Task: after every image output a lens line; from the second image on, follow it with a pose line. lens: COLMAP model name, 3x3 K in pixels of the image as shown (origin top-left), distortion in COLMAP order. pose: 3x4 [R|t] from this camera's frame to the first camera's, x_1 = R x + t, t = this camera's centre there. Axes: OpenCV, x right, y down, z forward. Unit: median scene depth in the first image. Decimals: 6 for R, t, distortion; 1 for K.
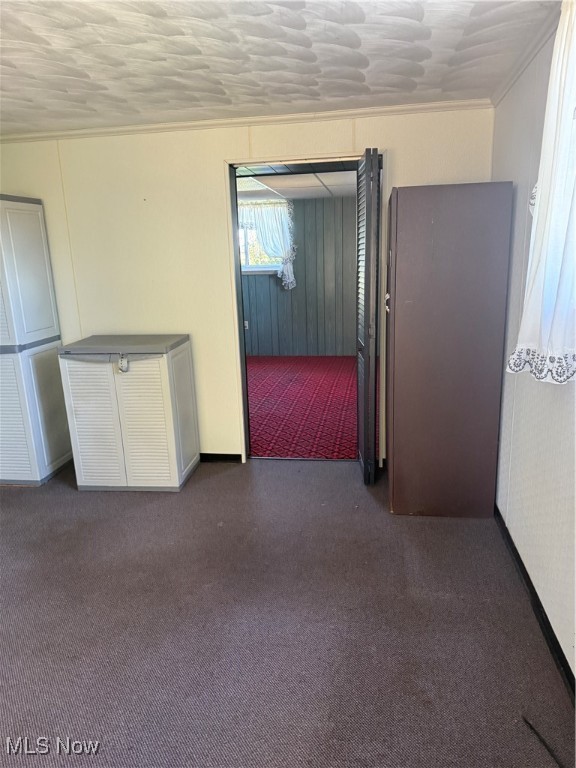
lens RADIAL K [[541.3, 0, 291.0], [0, 541.3, 382.9], [0, 0, 1]] dist [0.074604, -0.058413]
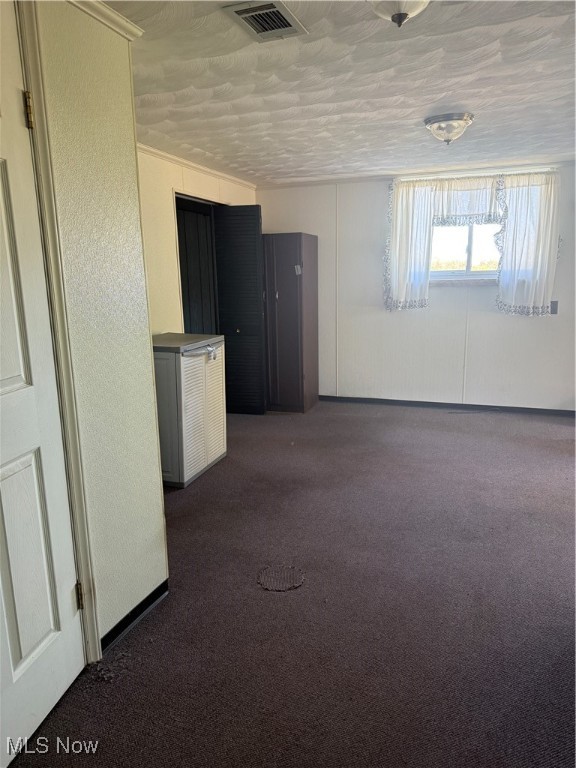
lens RADIAL K [[541.3, 0, 291.0], [0, 541.3, 382.9], [0, 0, 1]] dist [0.074604, -0.058413]
pose [[0.178470, -0.165926, 0.969854, -1.386776], [0.239743, 0.963306, 0.120689, -0.071008], [-0.954291, 0.210976, 0.211700, 0.588444]]
